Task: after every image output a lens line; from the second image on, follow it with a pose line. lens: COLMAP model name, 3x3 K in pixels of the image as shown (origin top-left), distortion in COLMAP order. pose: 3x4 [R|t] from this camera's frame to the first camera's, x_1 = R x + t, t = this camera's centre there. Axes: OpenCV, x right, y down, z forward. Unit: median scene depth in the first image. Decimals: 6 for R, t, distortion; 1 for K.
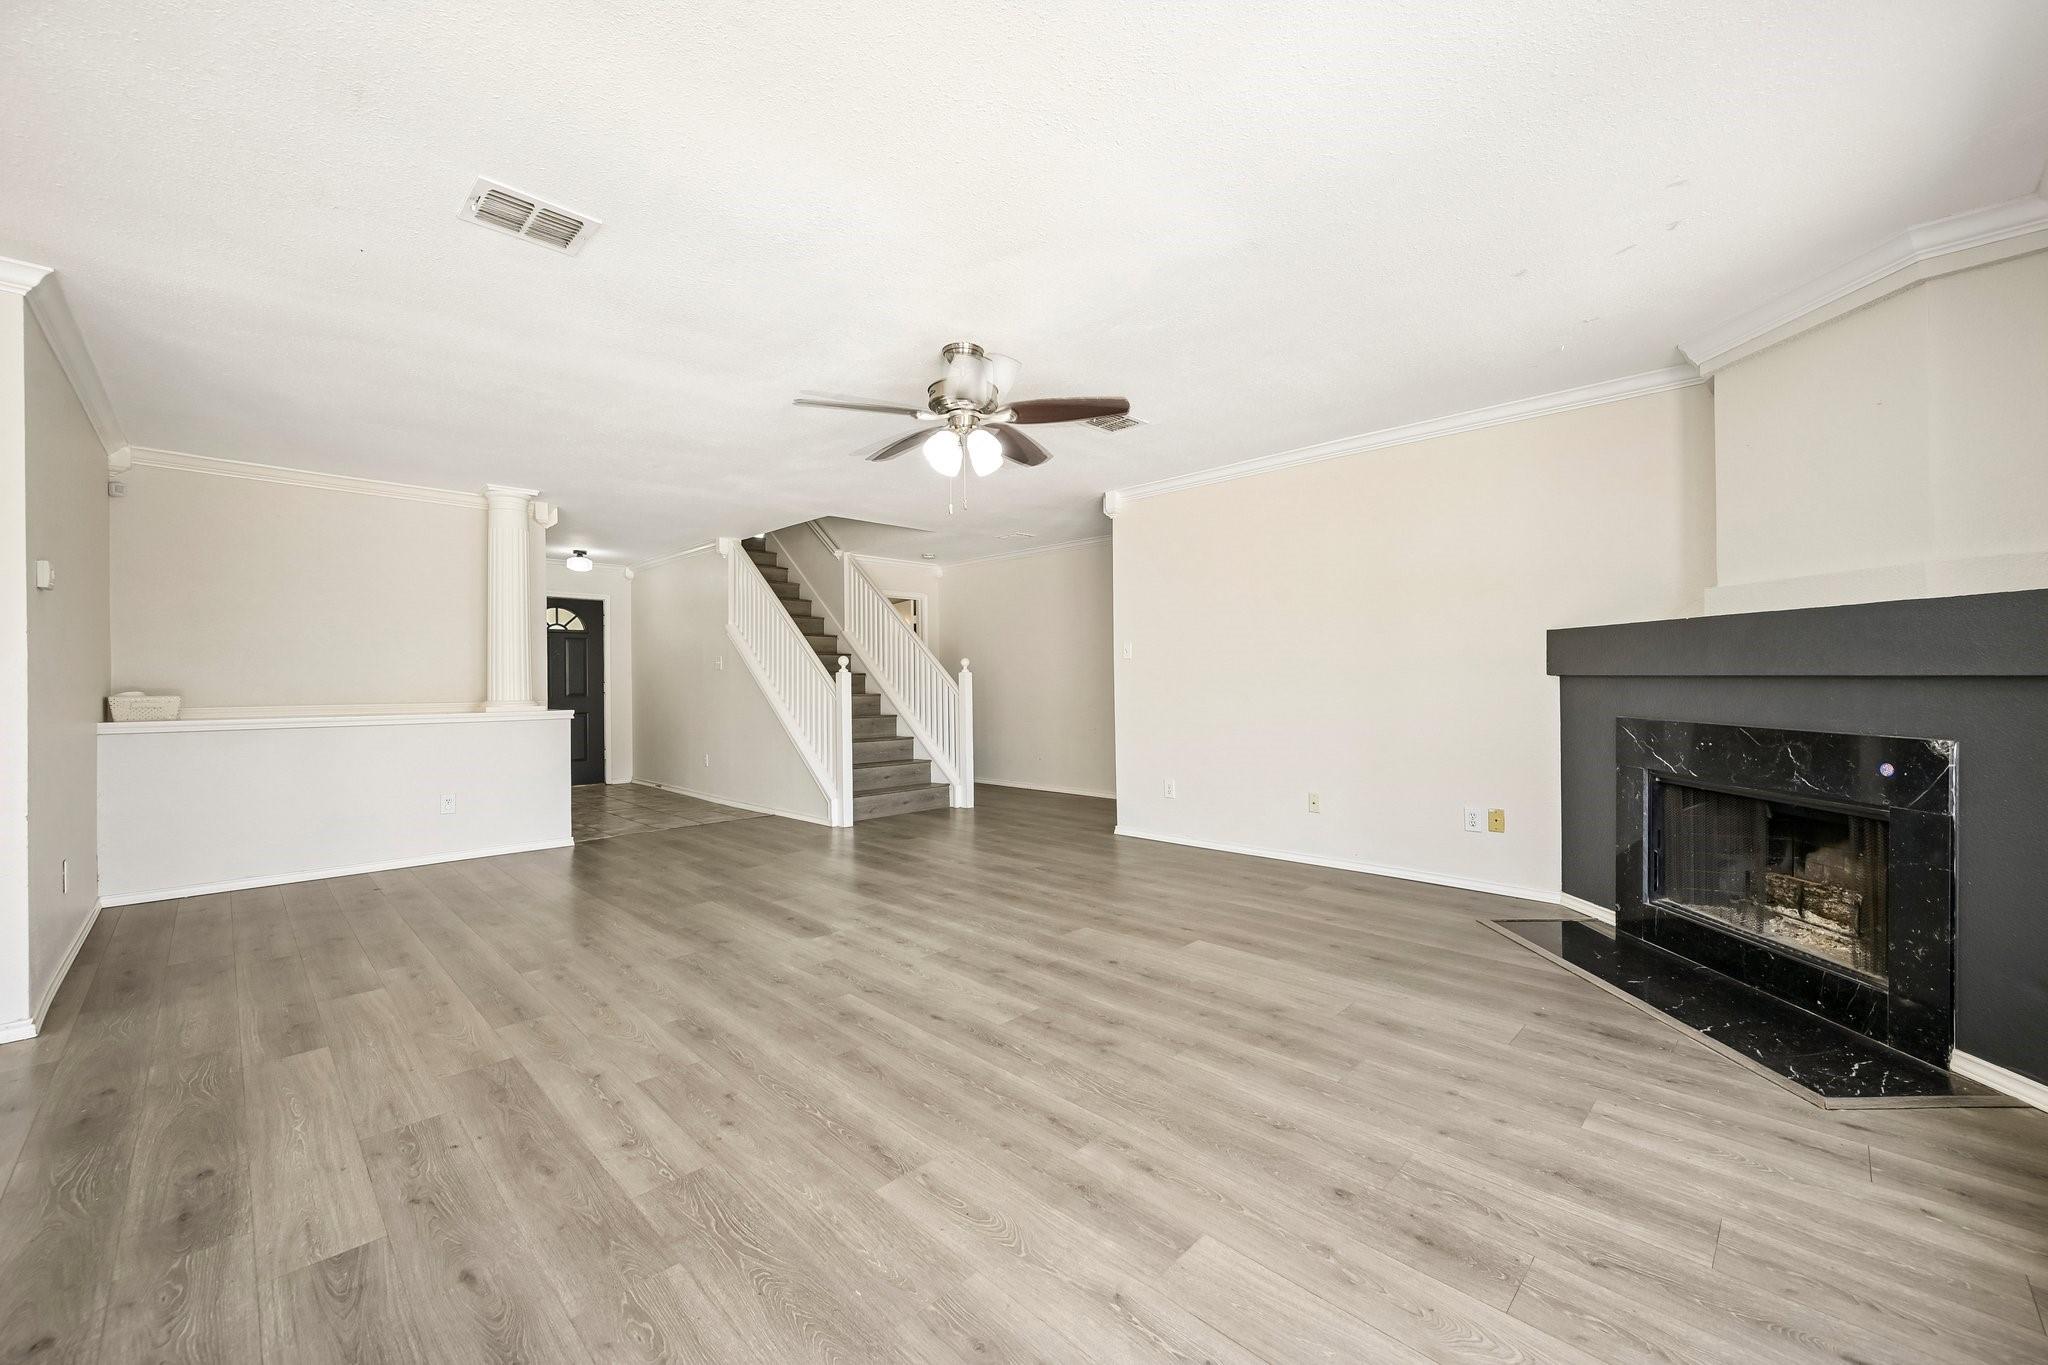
lens RADIAL K [[820.0, 0, 1023.2], [0, 820.0, 685.2], [0, 0, 1]] dist [0.001949, -0.000014]
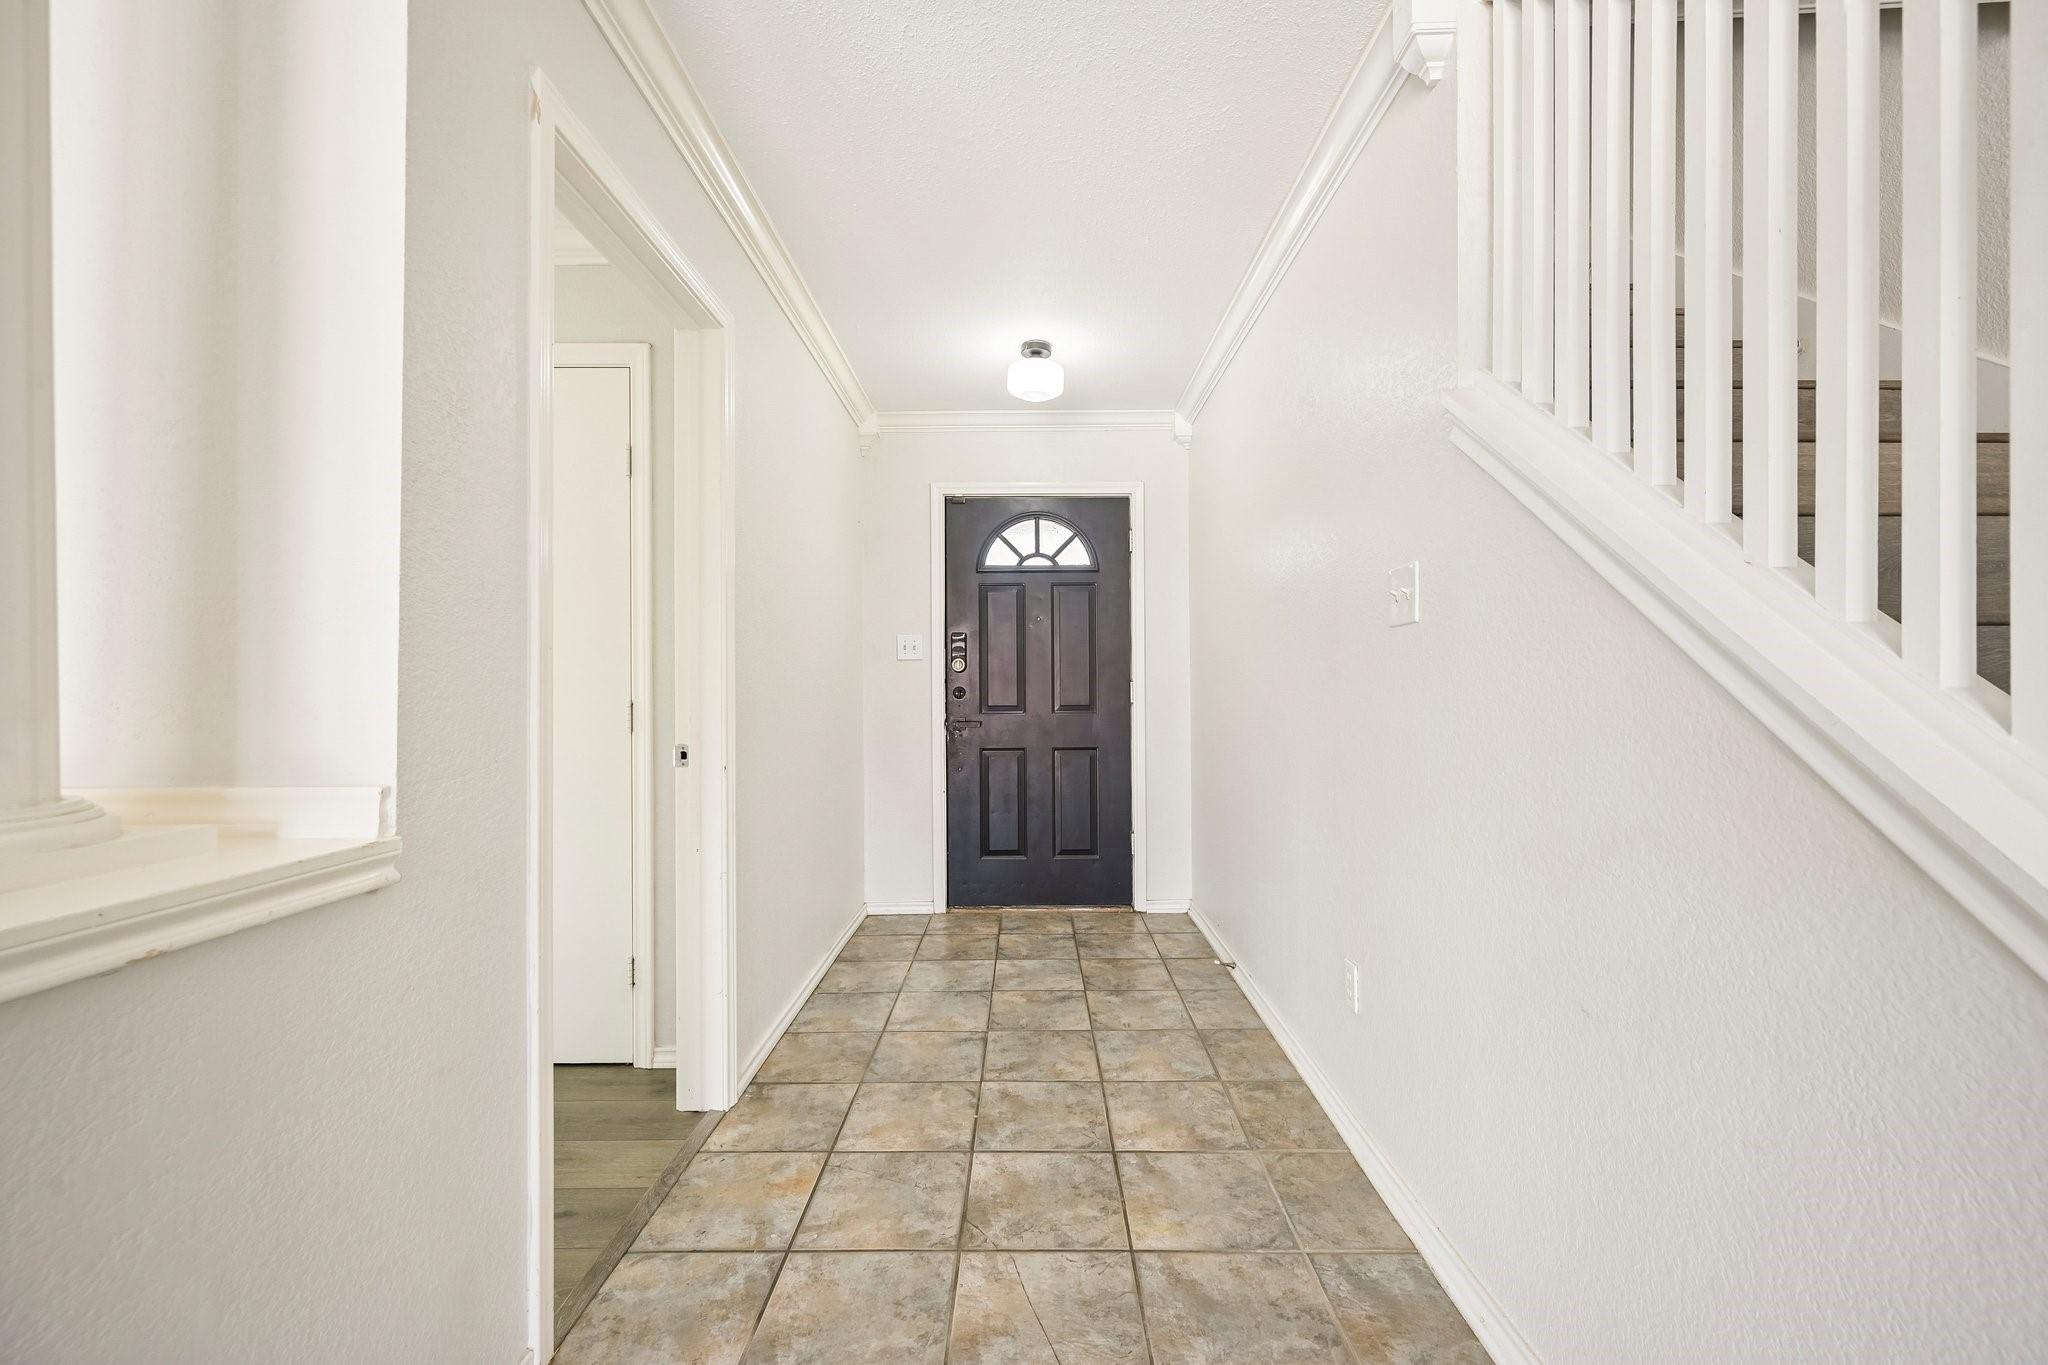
lens RADIAL K [[820.0, 0, 1025.5], [0, 820.0, 687.2], [0, 0, 1]] dist [0.001949, -0.000014]
pose [[0.709919, 0.004382, -0.704270, -0.242009], [-0.004598, 0.999988, 0.001587, -0.000280], [0.704268, 0.002111, 0.709931, 0.654458]]
